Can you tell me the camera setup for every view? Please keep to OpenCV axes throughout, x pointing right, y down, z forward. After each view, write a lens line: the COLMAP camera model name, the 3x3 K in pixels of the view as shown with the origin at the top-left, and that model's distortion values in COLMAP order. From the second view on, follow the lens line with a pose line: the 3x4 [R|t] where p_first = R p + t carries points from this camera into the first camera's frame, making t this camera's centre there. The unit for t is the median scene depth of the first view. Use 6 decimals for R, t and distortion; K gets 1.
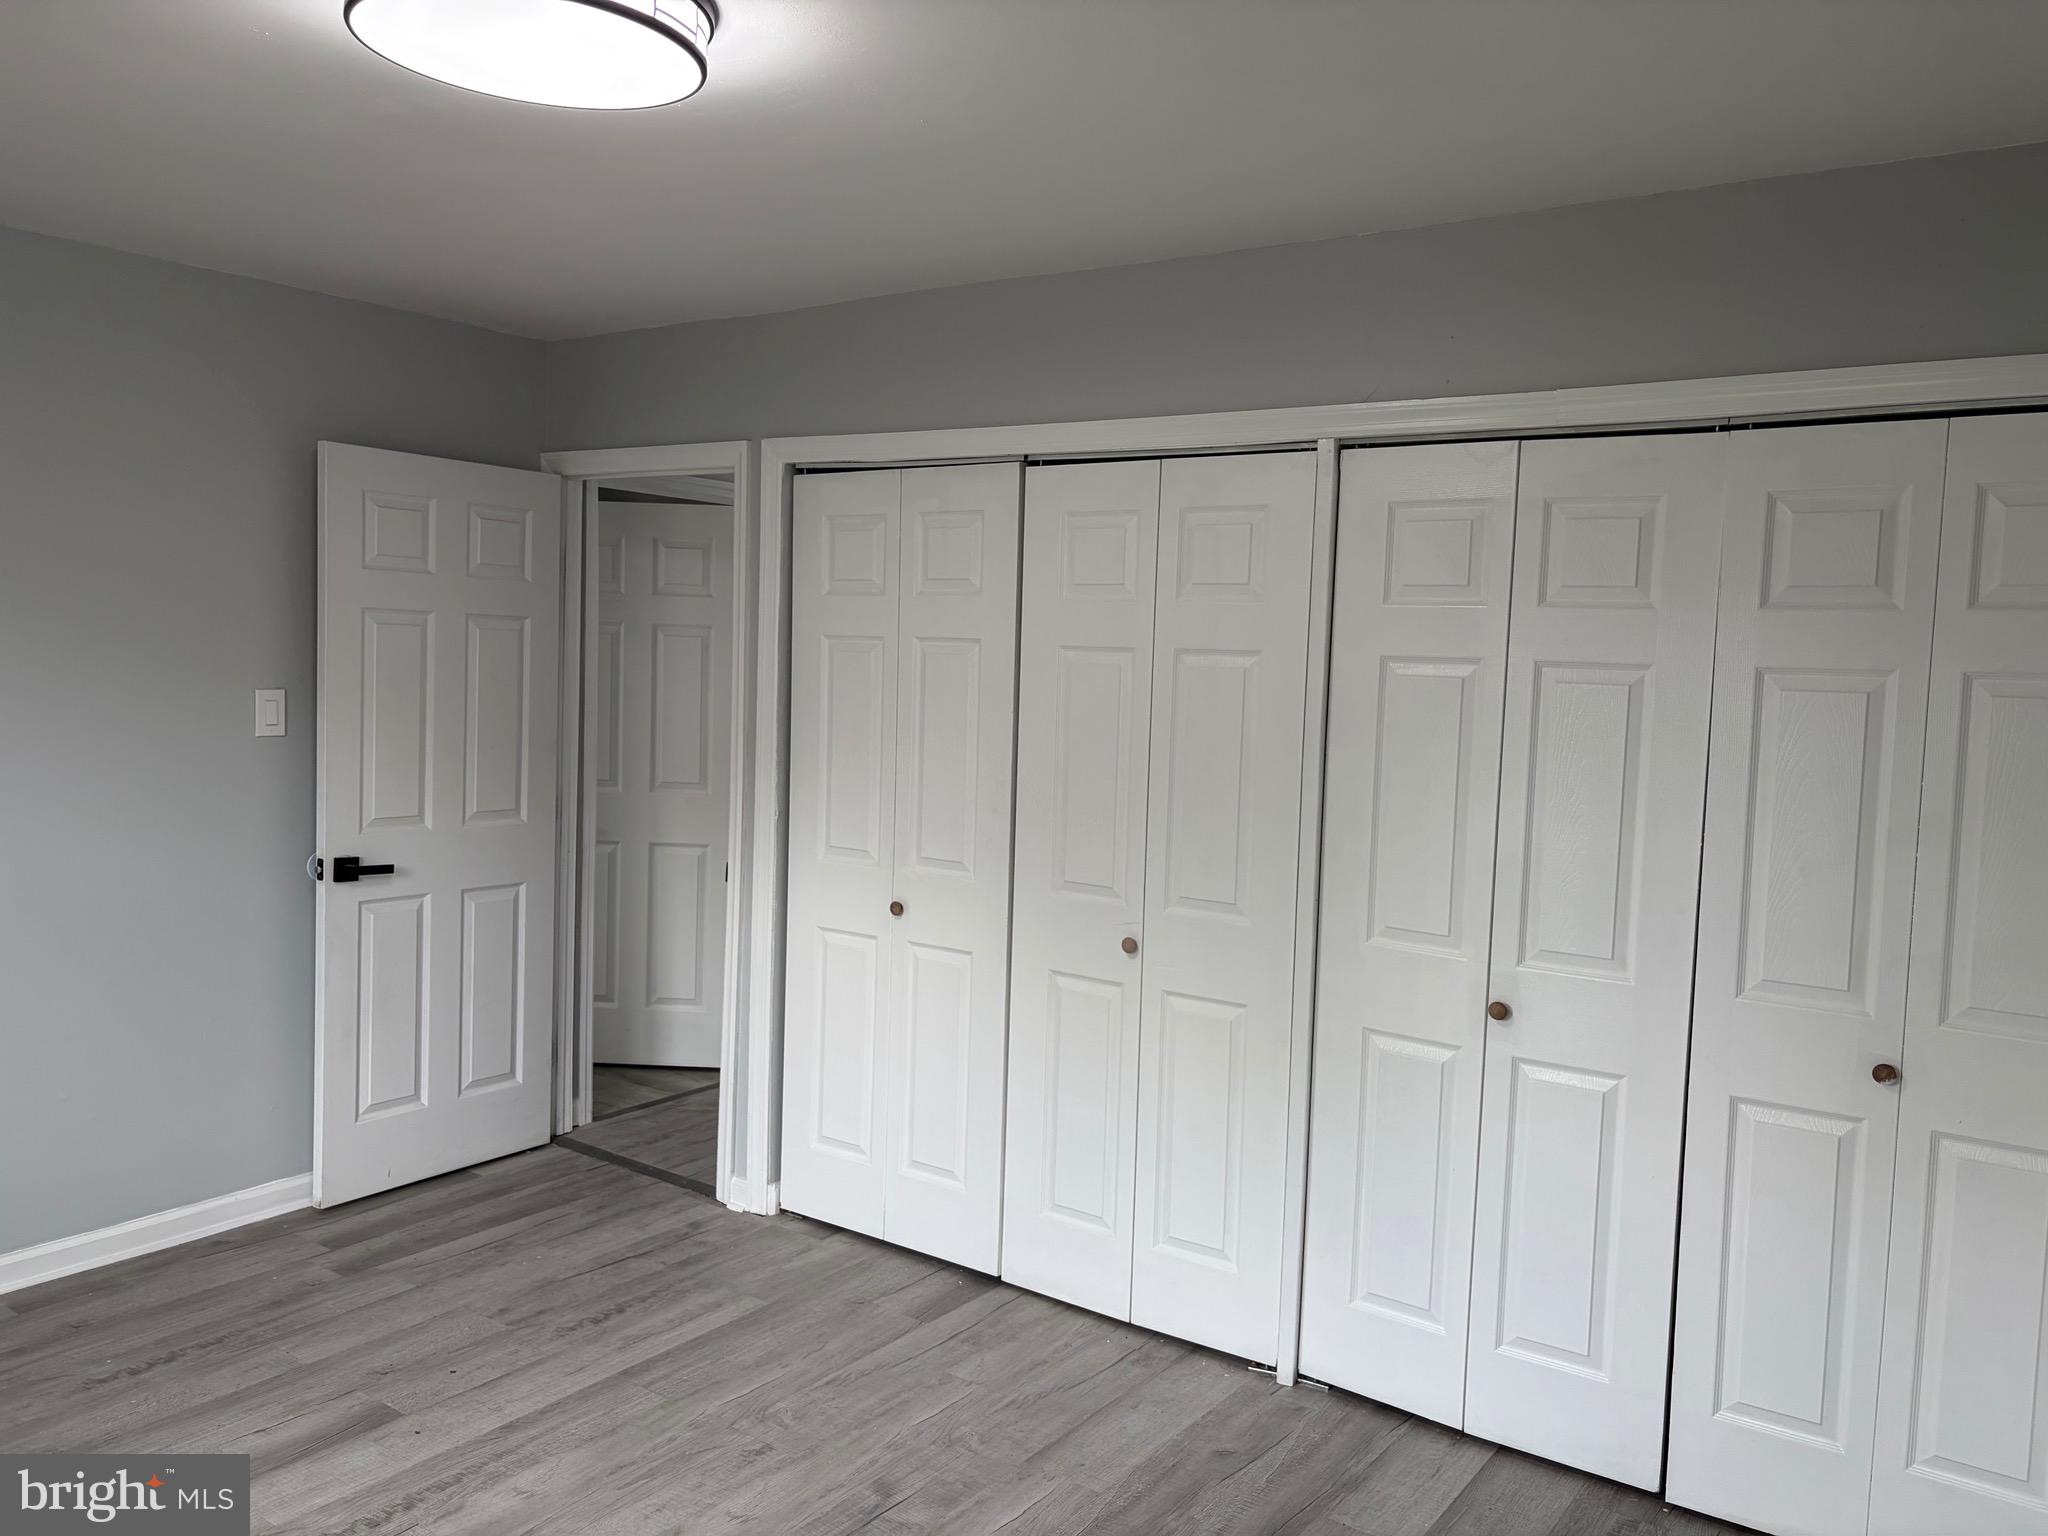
lens RADIAL K [[1562.8, 0, 1024.0], [0, 1562.8, 768.0], [0, 0, 1]] dist [0.008375, 0.007904]
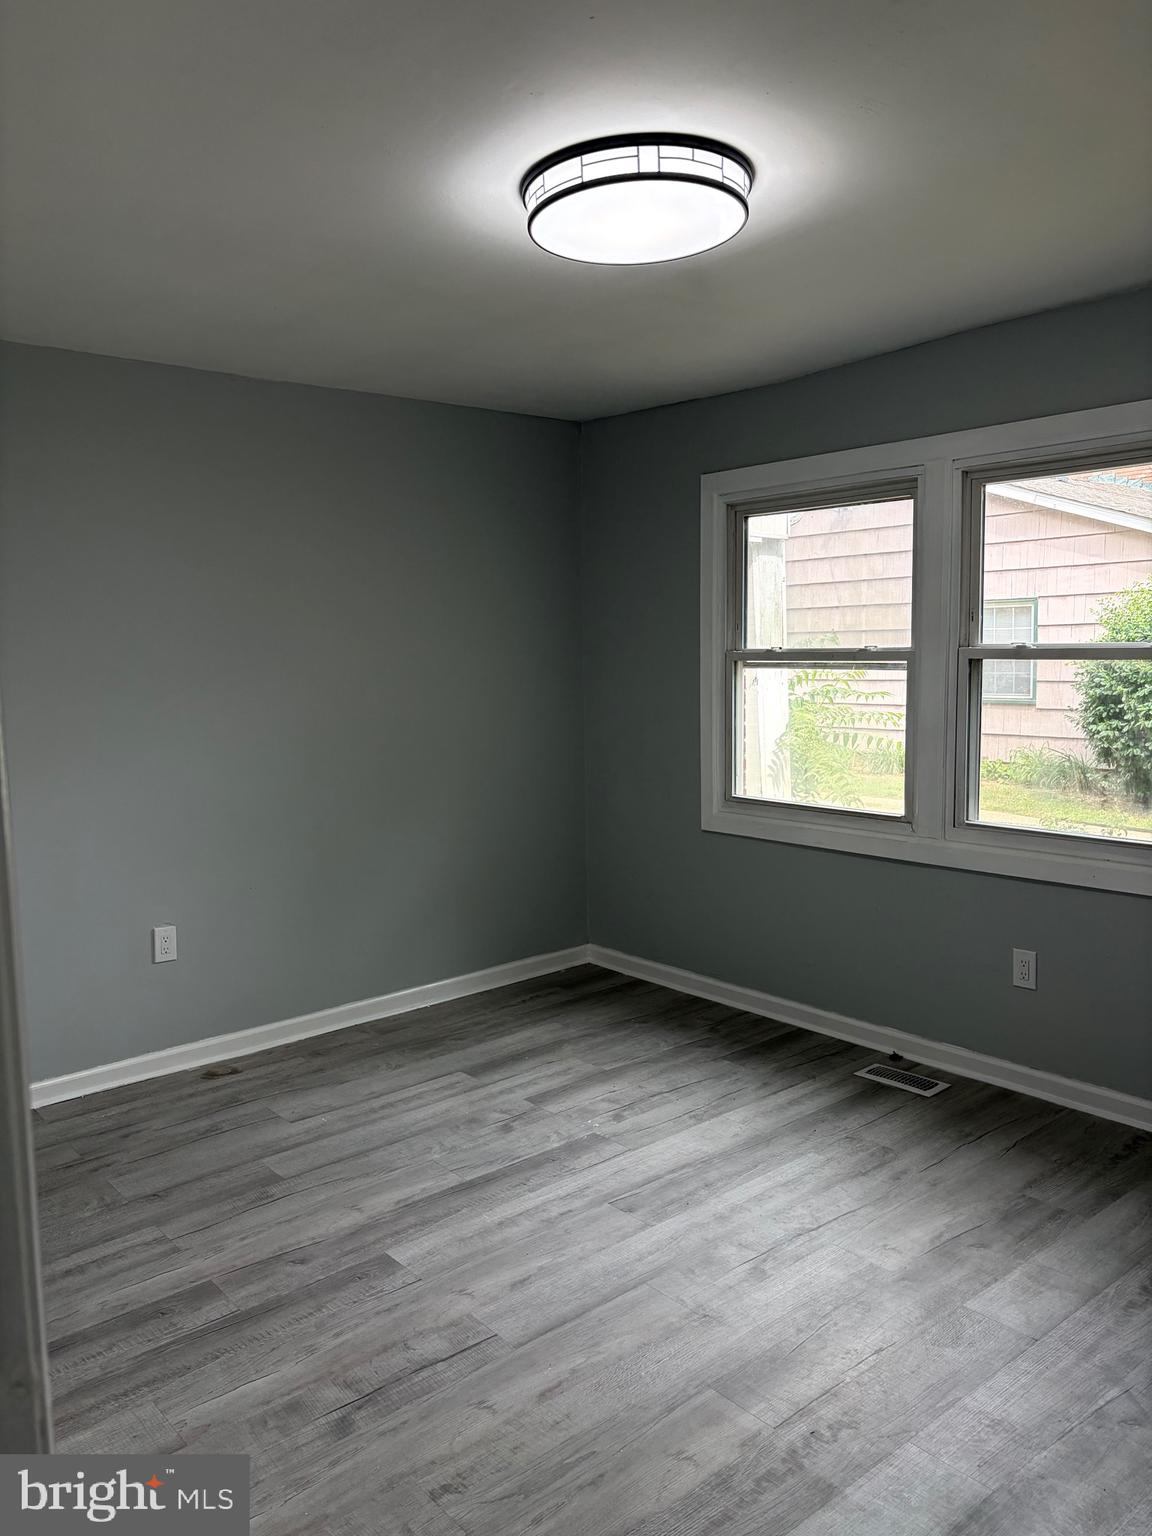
lens RADIAL K [[1155.5, 0, 577.5], [0, 1155.5, 768.4], [0, 0, 1]] dist [0.047351, -0.063061]
pose [[-0.969247, -0.038964, 0.242987, -0.405485], [0.007772, 0.982047, 0.188478, -0.104768], [-0.245968, 0.184570, -0.951543, 1.604017]]
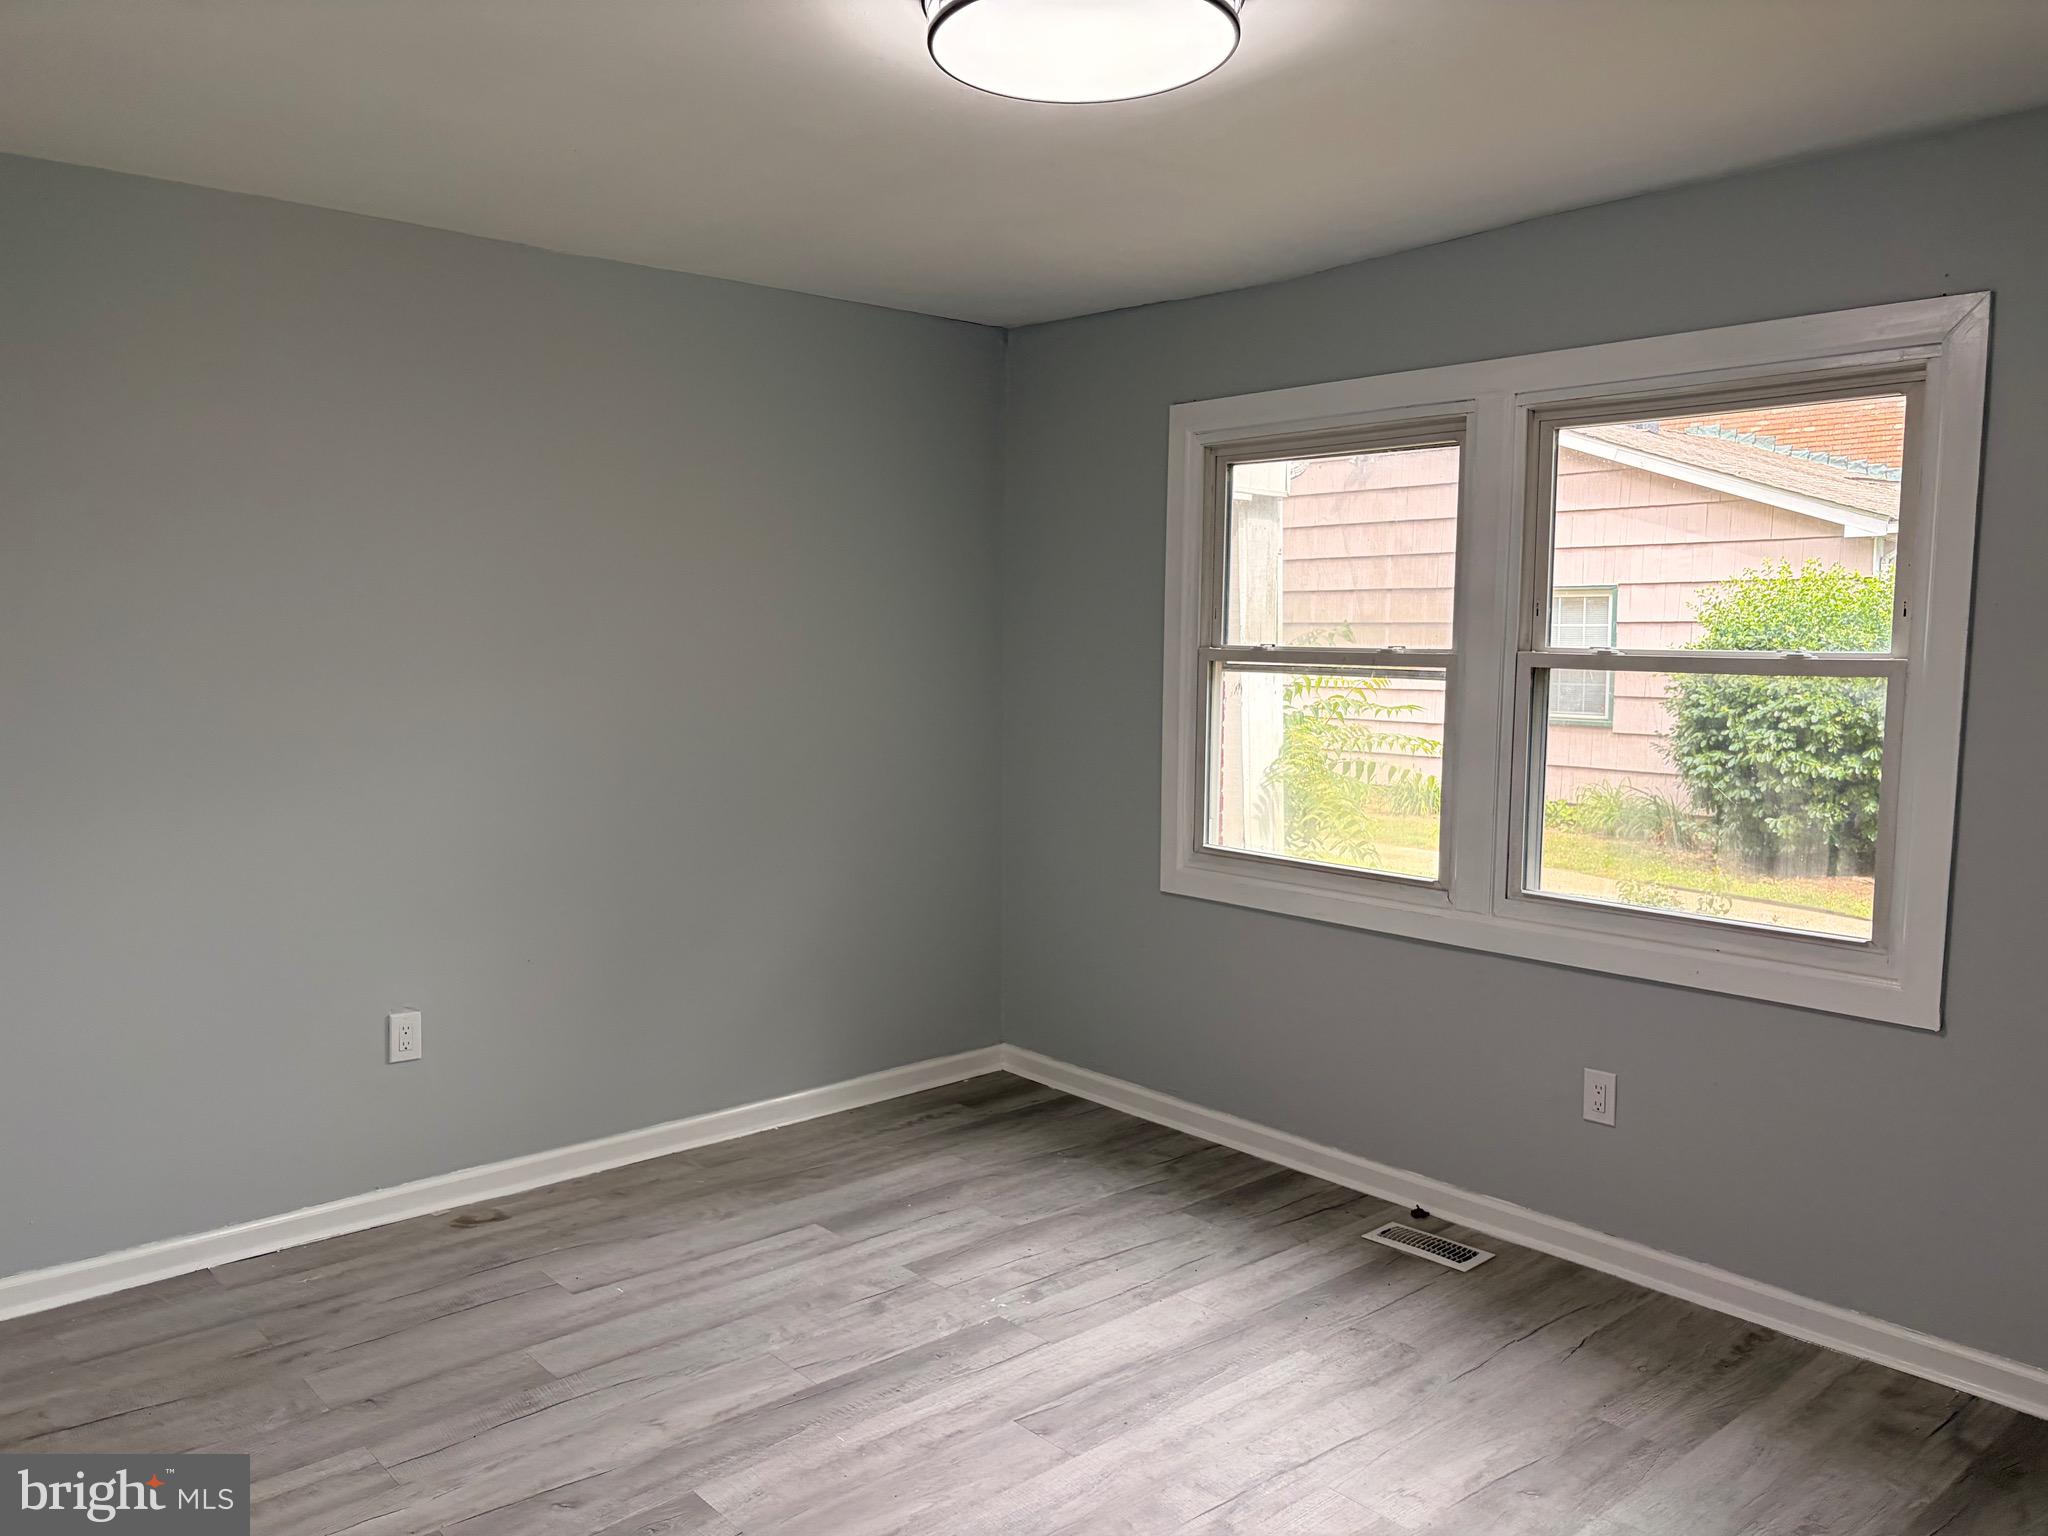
lens RADIAL K [[1555.0, 0, 1035.9], [0, 1555.0, 768.4], [0, 0, 1]] dist [0.044379, -0.050406]
pose [[-0.973448, -0.058398, 0.221335, -0.403486], [-0.020519, 0.985279, 0.169717, -0.103417], [-0.227987, 0.160669, -0.960316, 1.563234]]
